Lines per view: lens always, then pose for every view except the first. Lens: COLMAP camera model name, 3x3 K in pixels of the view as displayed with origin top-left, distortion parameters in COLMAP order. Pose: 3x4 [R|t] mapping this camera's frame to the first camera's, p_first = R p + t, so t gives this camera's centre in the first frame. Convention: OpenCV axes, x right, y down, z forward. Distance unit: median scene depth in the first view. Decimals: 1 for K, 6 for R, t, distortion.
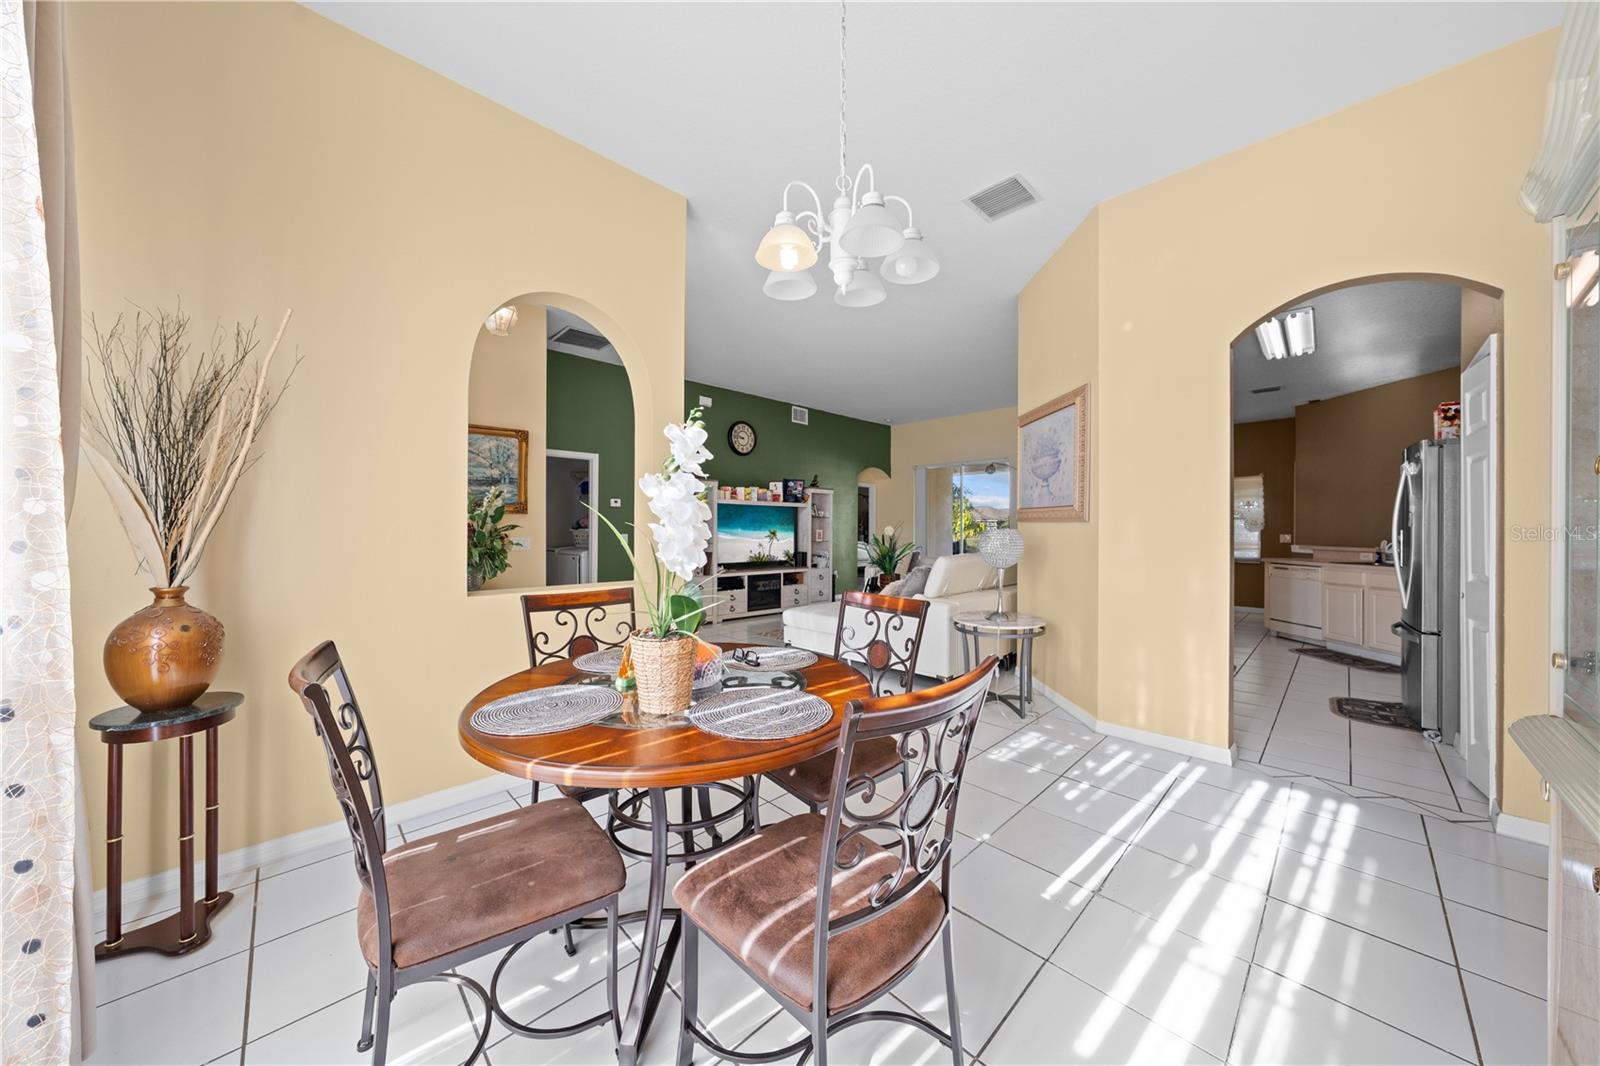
lens RADIAL K [[536.2, 0, 798.8], [0, 536.2, 529.0], [0, 0, 1]] dist [-0.002268, -0.000006]
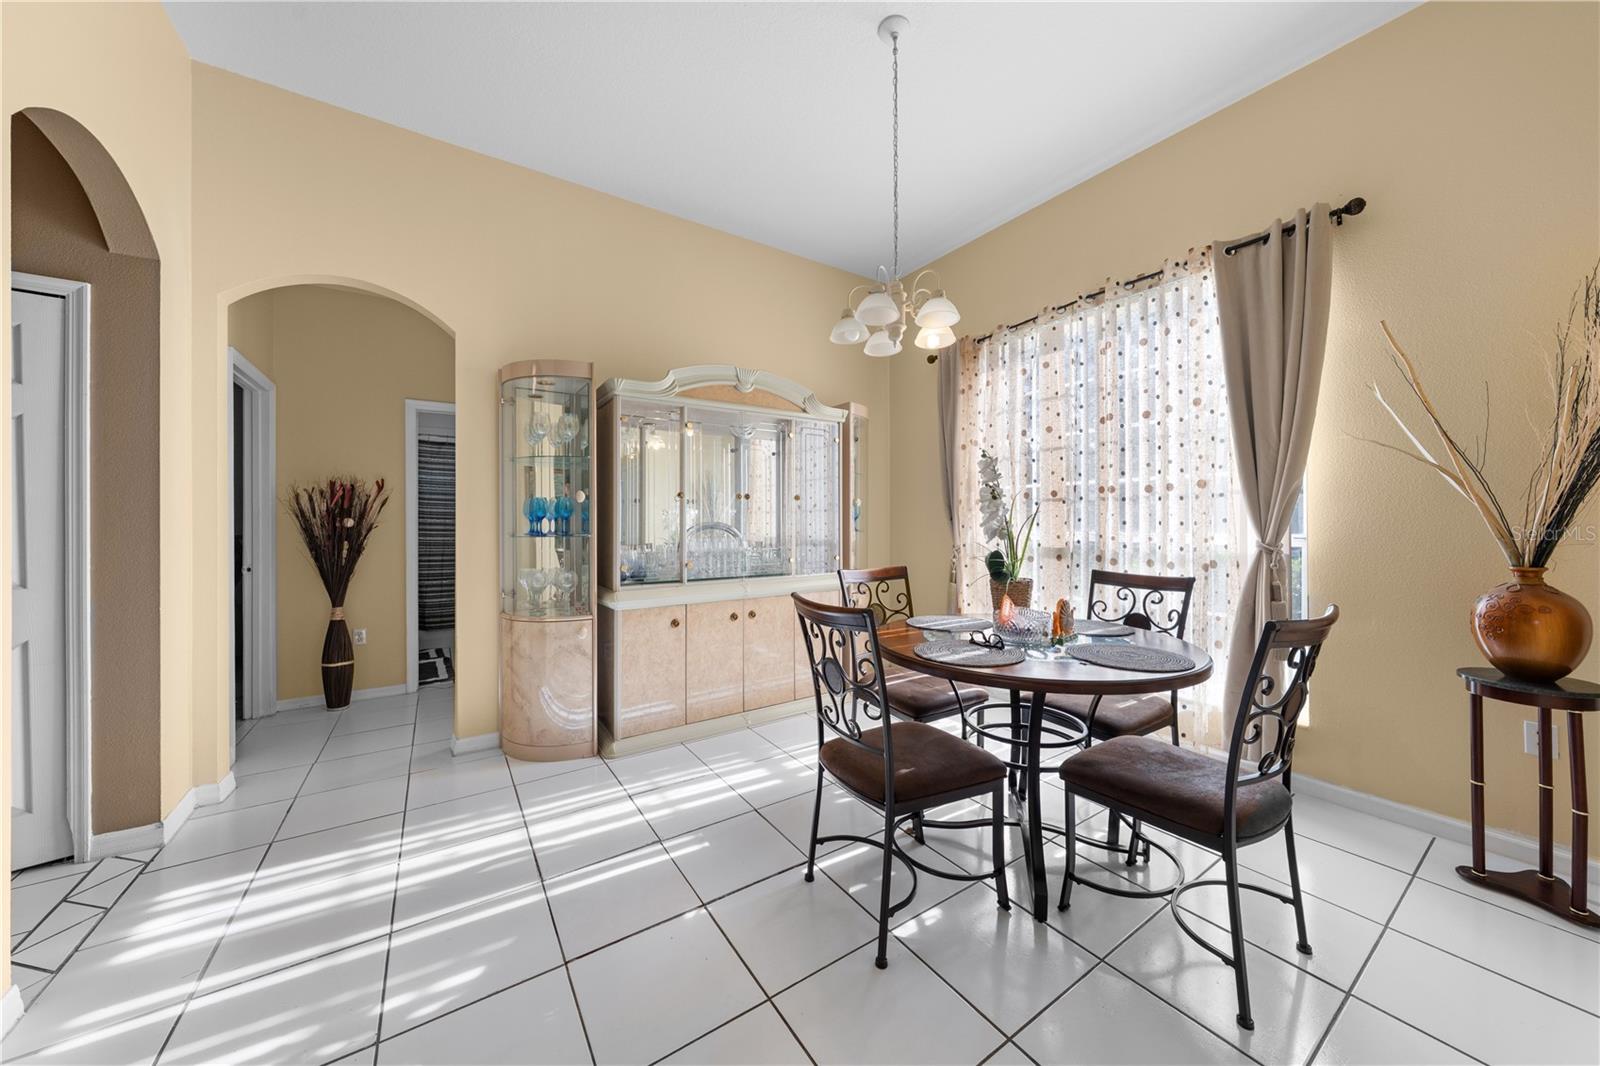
lens RADIAL K [[547.0, 0, 802.2], [0, 547.0, 521.9], [0, 0, 1]] dist [-0.001962, -0.000006]
pose [[-0.985113, 0.002182, 0.171892, 0.018451], [0.002324, 0.999997, 0.000623, 0.003674], [-0.171890, 0.001013, -0.985116, 0.580400]]
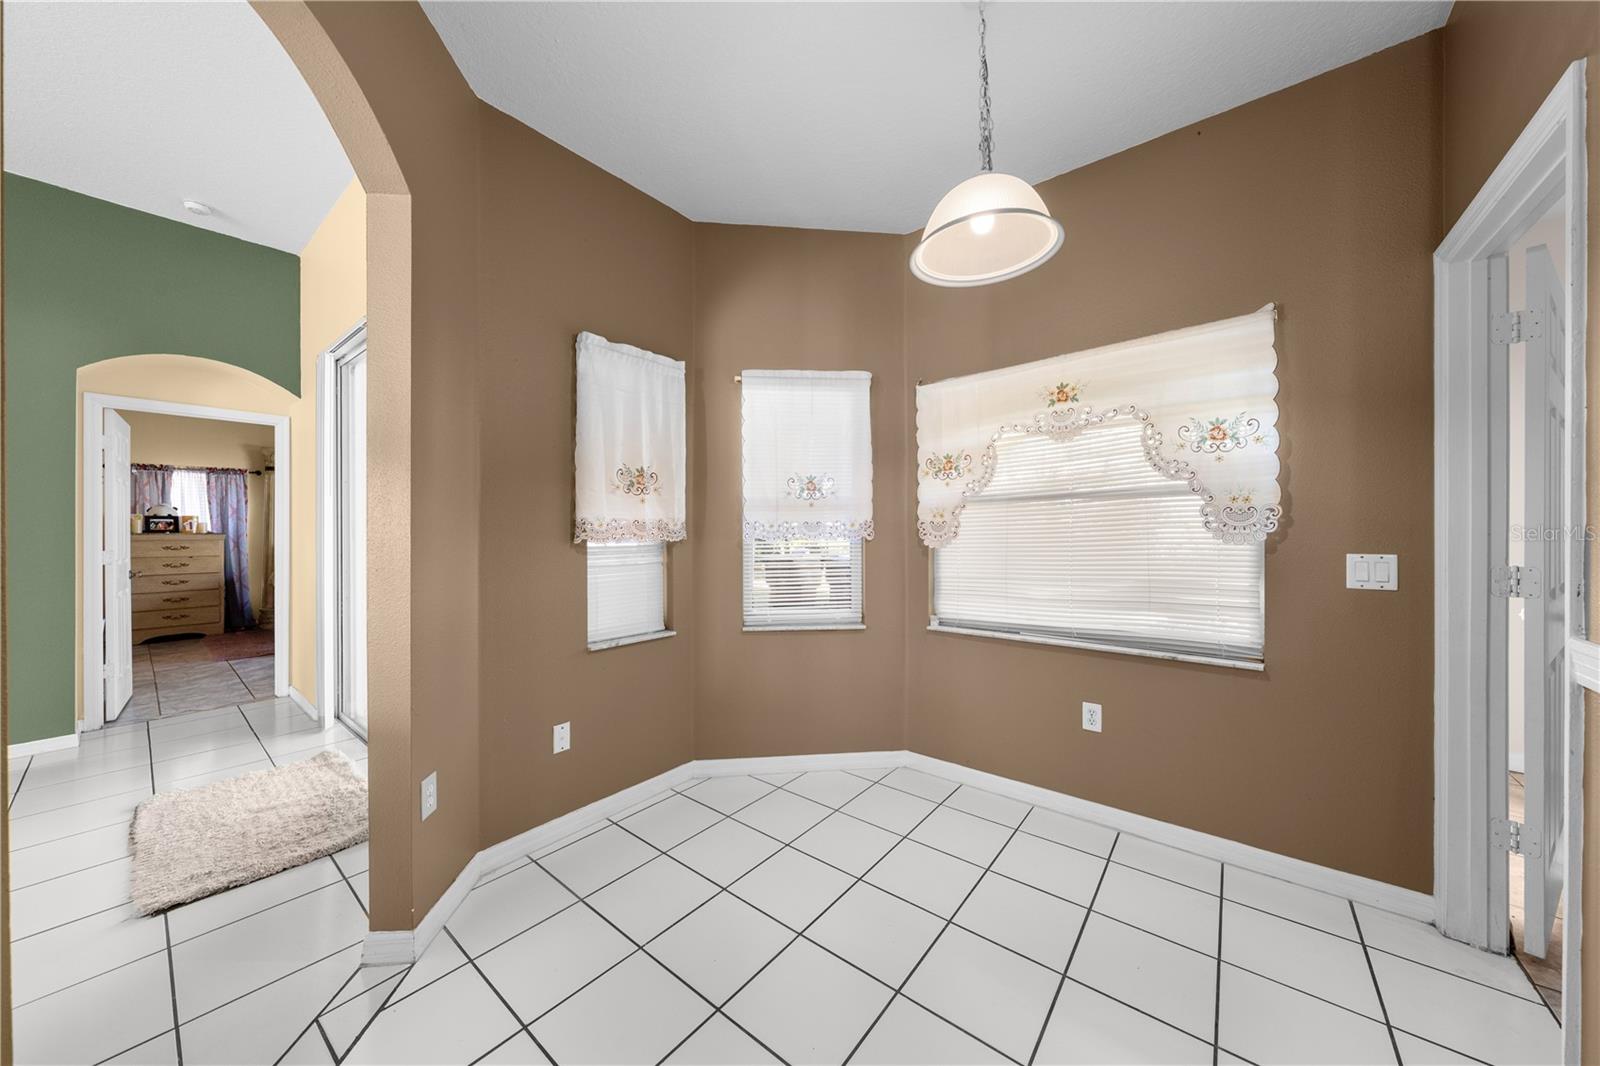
lens RADIAL K [[541.2, 0, 803.6], [0, 541.2, 531.8], [0, 0, 1]] dist [-0.001824, -0.000009]
pose [[0.991527, -0.004307, 0.129829, 0.737620], [0.004106, 0.999990, 0.001815, -0.001651], [-0.129835, -0.001267, 0.991535, 0.928500]]
